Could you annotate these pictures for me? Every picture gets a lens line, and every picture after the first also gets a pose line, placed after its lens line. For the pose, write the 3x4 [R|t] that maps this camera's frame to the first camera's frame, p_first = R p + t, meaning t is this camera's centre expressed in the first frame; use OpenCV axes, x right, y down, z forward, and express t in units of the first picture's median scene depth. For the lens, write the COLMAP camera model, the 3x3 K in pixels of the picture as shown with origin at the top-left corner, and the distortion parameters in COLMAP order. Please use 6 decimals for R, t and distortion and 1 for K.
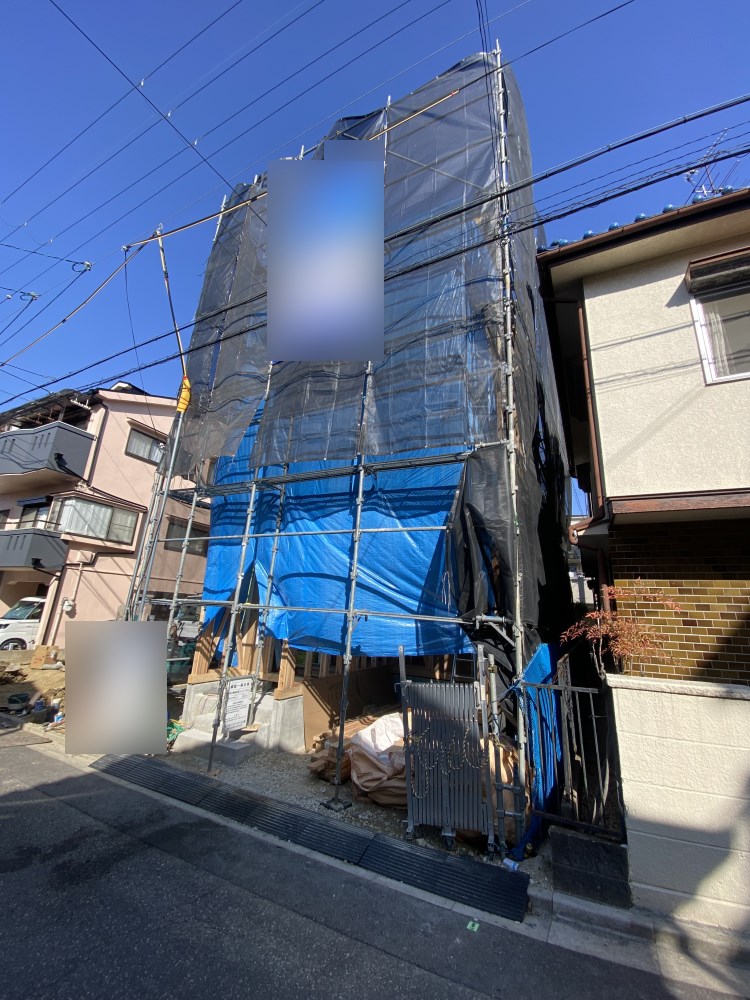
lens RADIAL K [[401.6, 0, 377.0], [0, 401.6, 499.5], [0, 0, 1]] dist [0.013478, -0.017324]
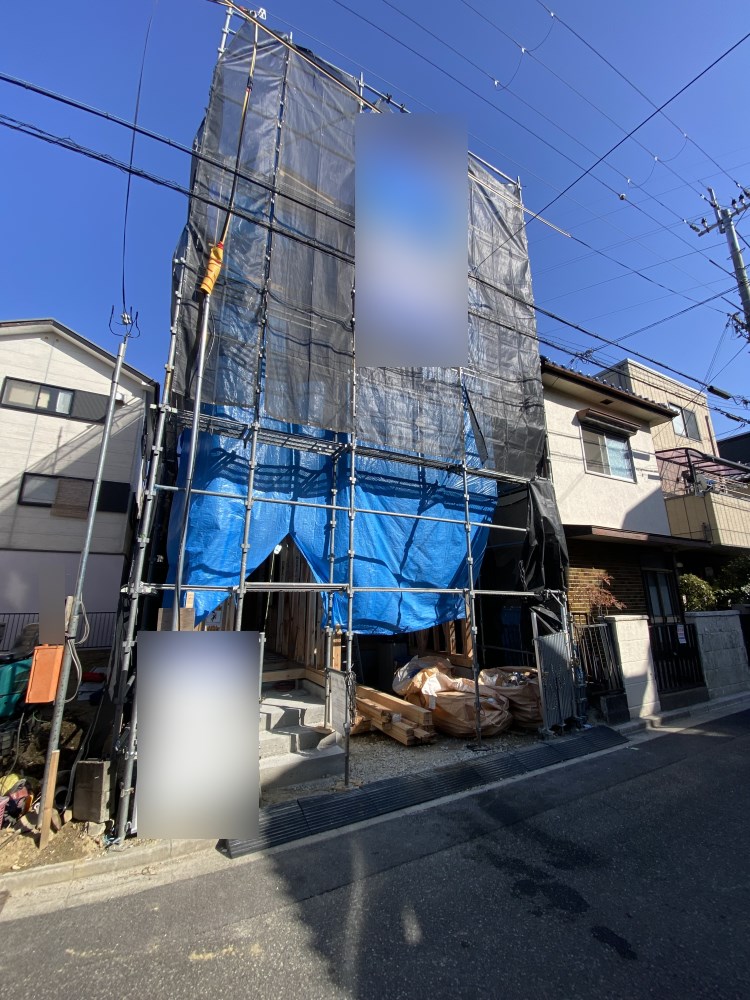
lens RADIAL K [[401.6, 0, 377.0], [0, 401.6, 499.5], [0, 0, 1]] dist [0.013478, -0.017324]
pose [[0.568008, 0.149952, 0.809247, -1.260310], [-0.192097, 0.980259, -0.046808, 0.128188], [-0.800291, -0.128866, 0.585601, 0.579735]]
